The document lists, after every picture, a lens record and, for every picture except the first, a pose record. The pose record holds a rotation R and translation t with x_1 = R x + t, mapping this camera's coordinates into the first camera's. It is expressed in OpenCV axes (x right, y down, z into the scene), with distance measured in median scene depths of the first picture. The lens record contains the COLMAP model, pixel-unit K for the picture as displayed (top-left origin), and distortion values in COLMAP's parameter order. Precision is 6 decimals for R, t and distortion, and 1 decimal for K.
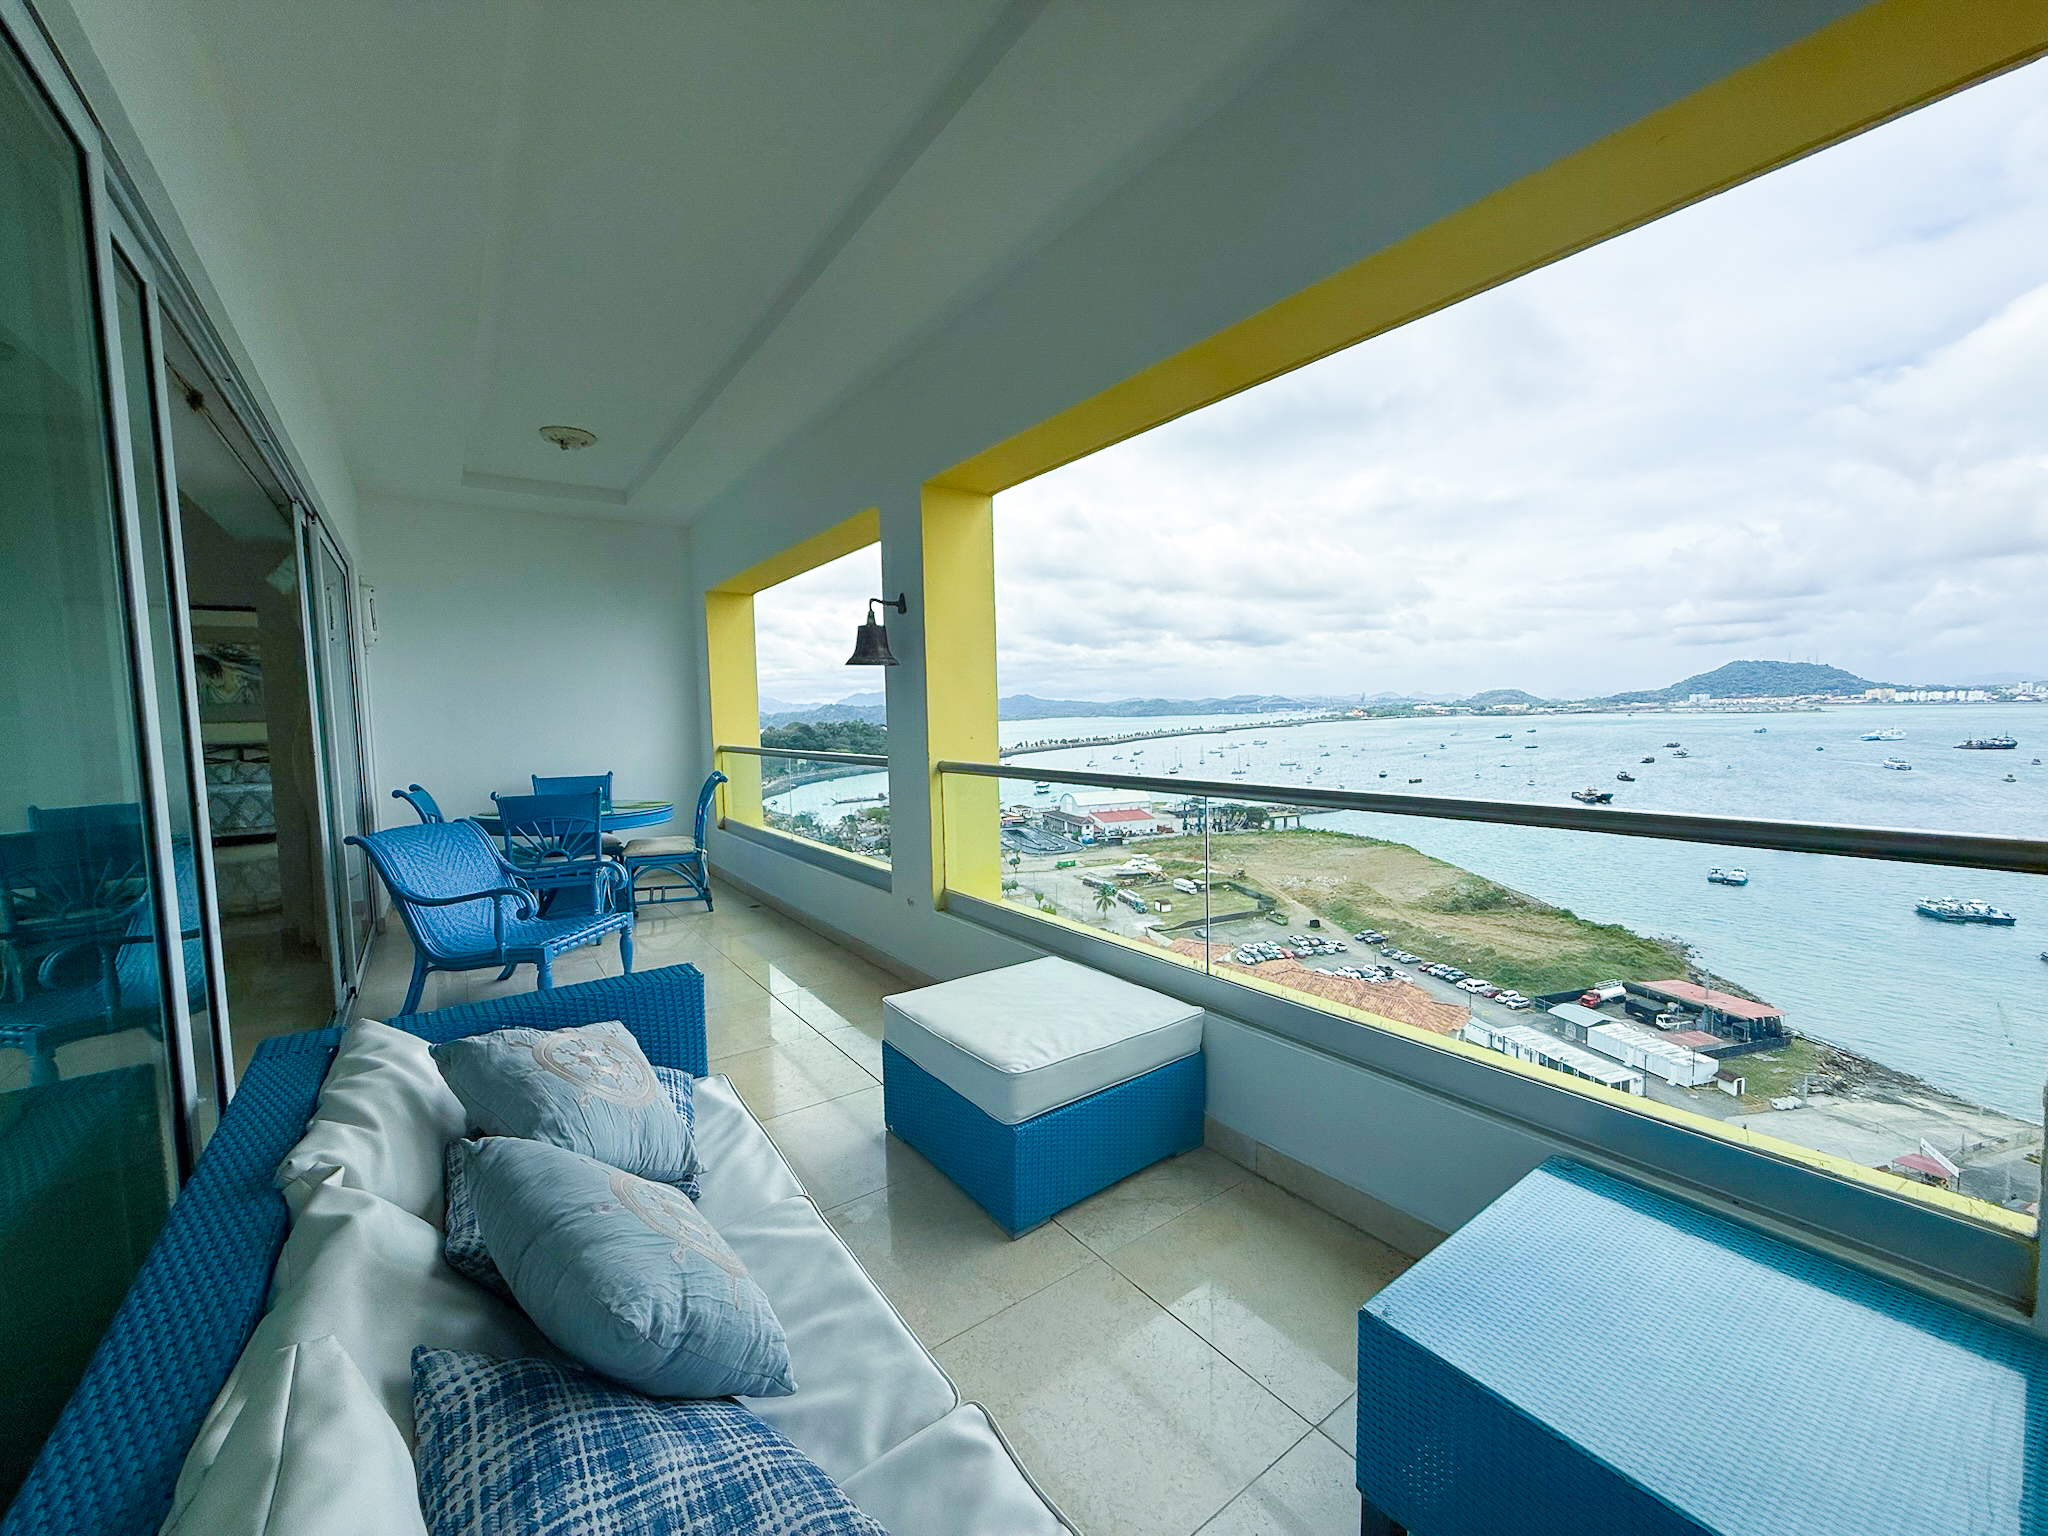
lens RADIAL K [[812.3, 0, 1024.0], [0, 812.3, 768.0], [0, 0, 1]] dist [-0.000281, 0.000370]
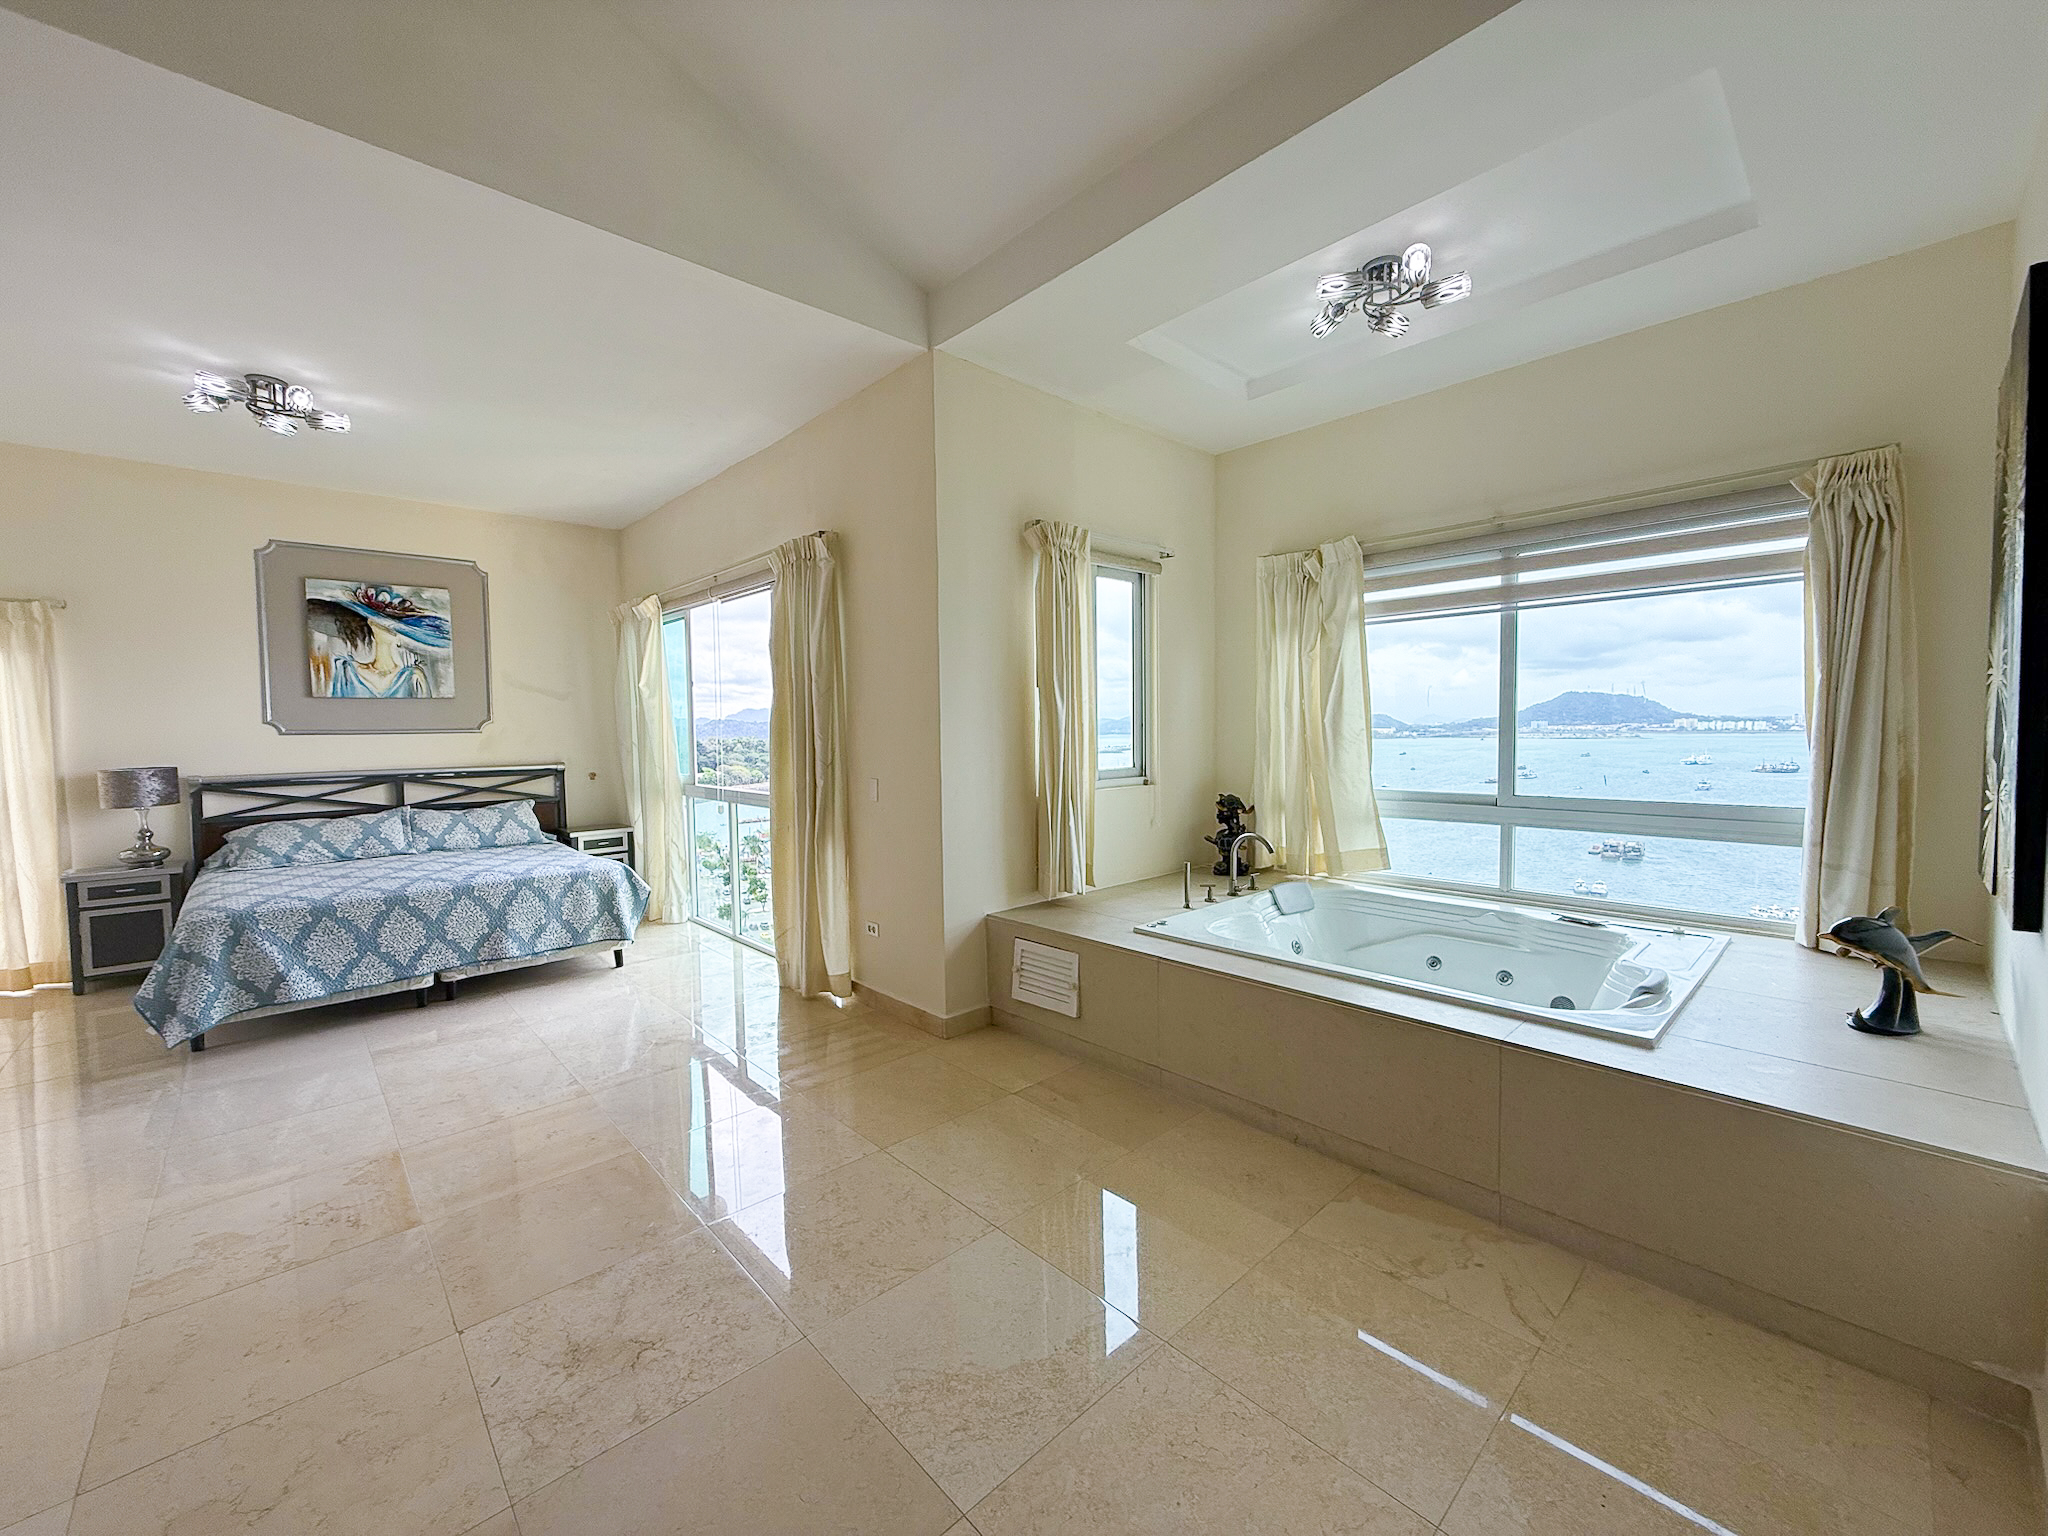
lens RADIAL K [[812.3, 0, 1024.0], [0, 812.3, 768.0], [0, 0, 1]] dist [-0.000281, 0.000370]
pose [[0.991484, 0.006298, 0.130077, -0.636764], [-0.003379, 0.999738, -0.022646, -0.023150], [-0.130185, 0.022013, 0.991245, 0.427910]]
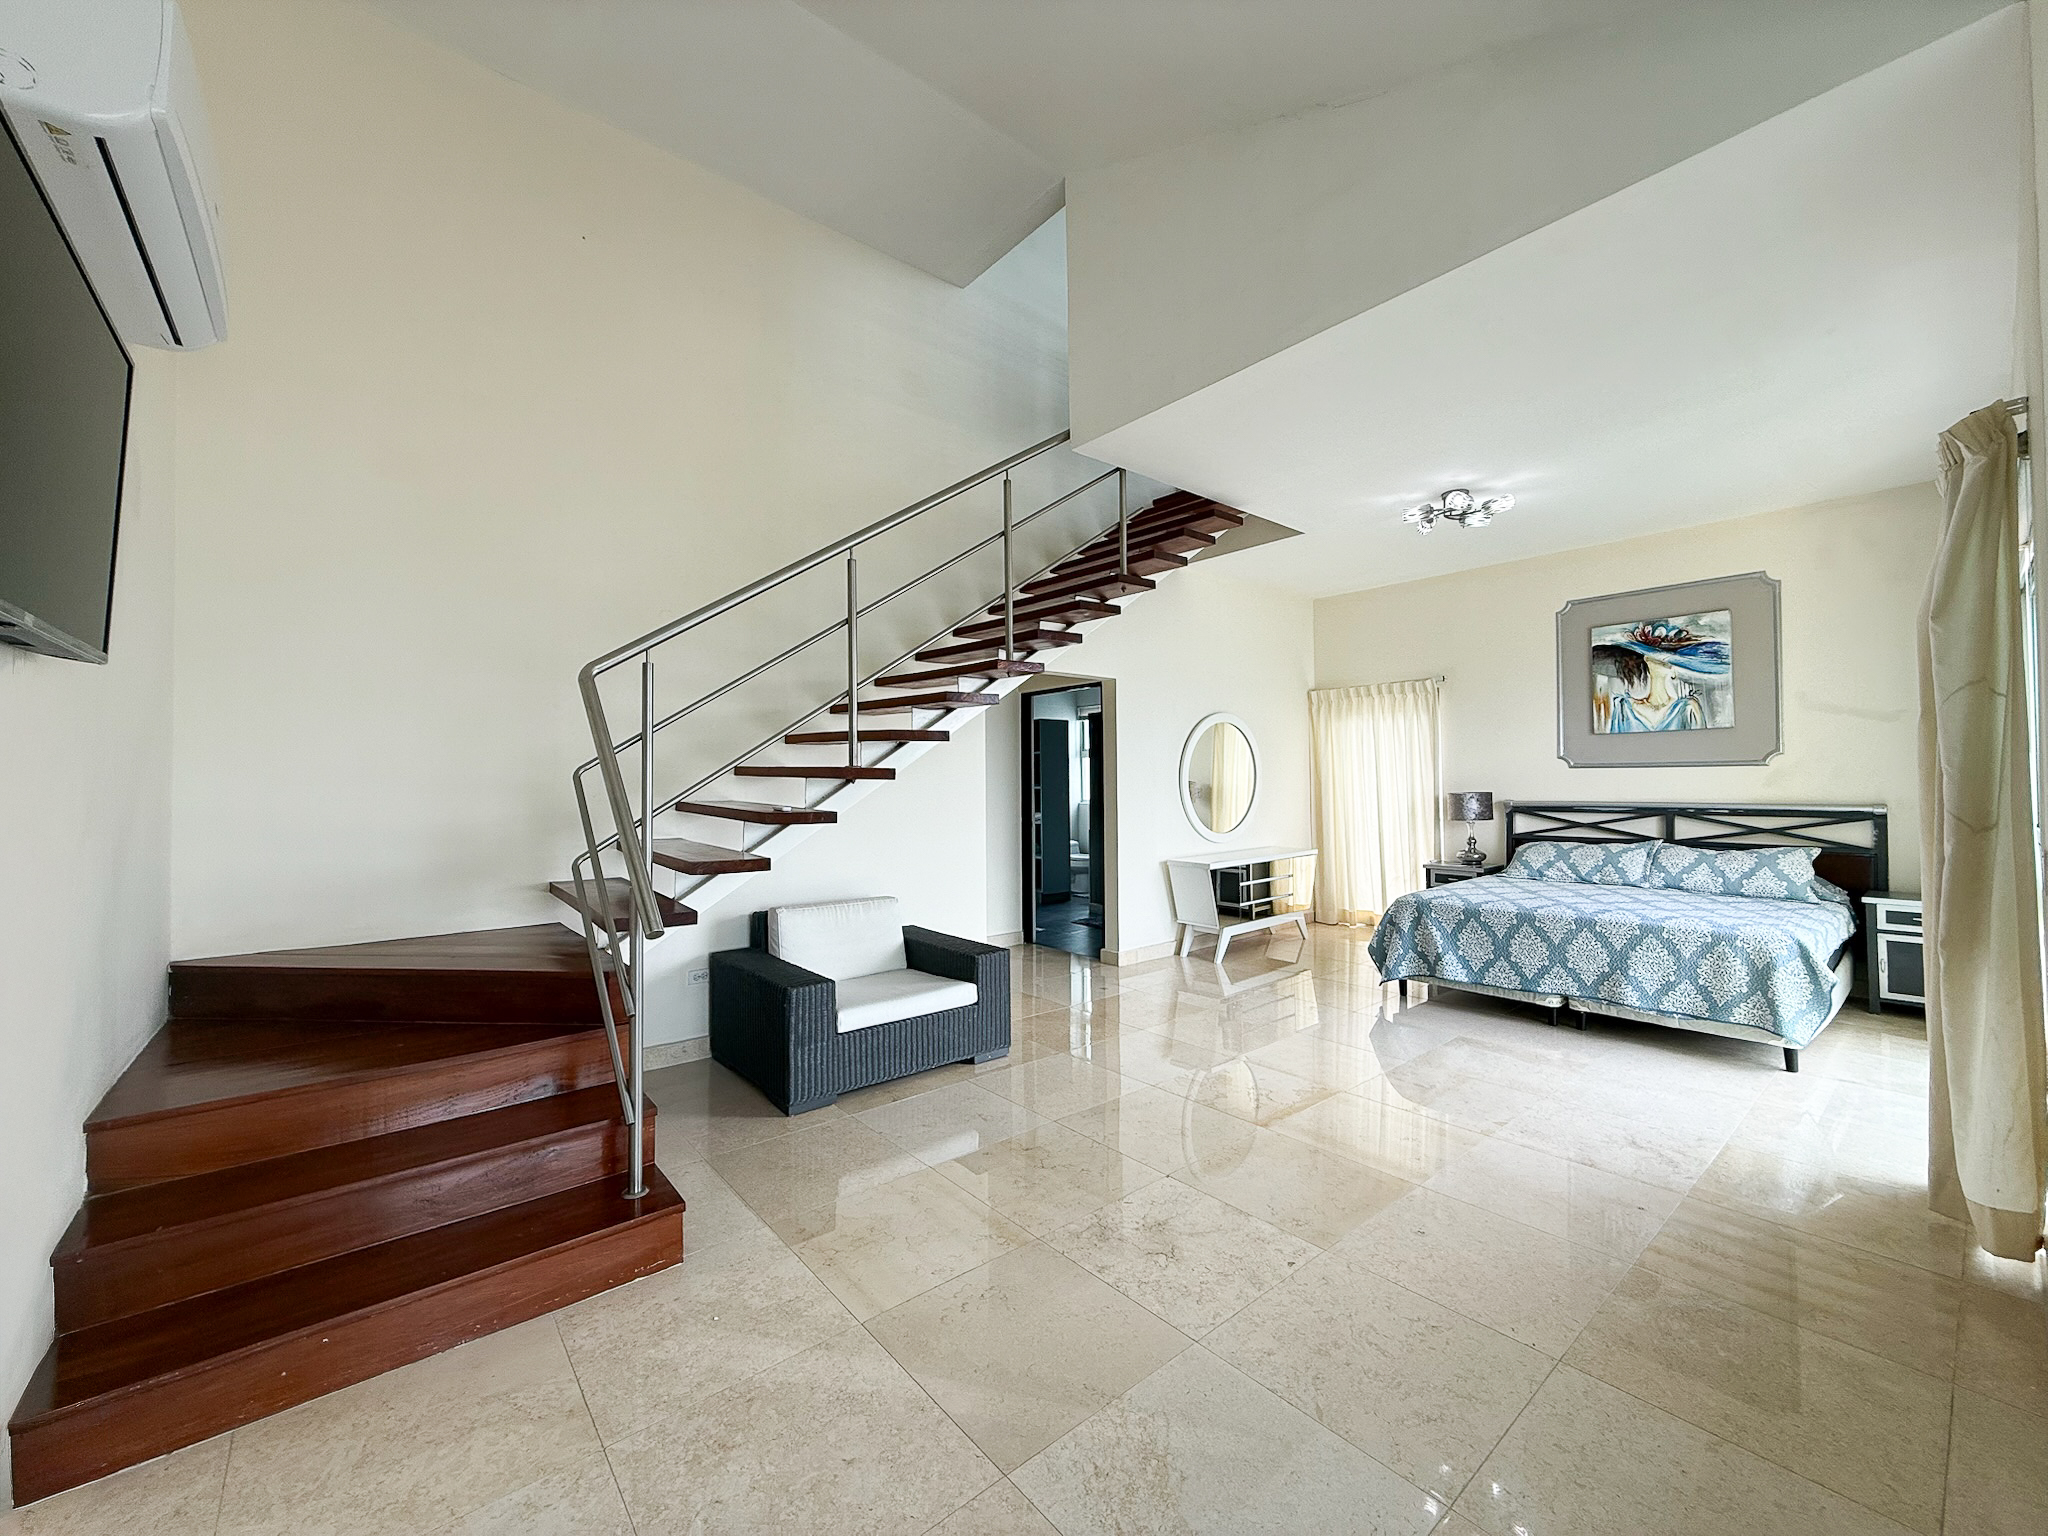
lens RADIAL K [[812.3, 0, 1024.0], [0, 812.3, 768.0], [0, 0, 1]] dist [-0.000281, 0.000370]
pose [[0.072786, 0.010915, -0.997288, -0.479083], [-0.063706, 0.997949, 0.006273, -0.032015], [0.995311, 0.063077, 0.073332, 0.552211]]
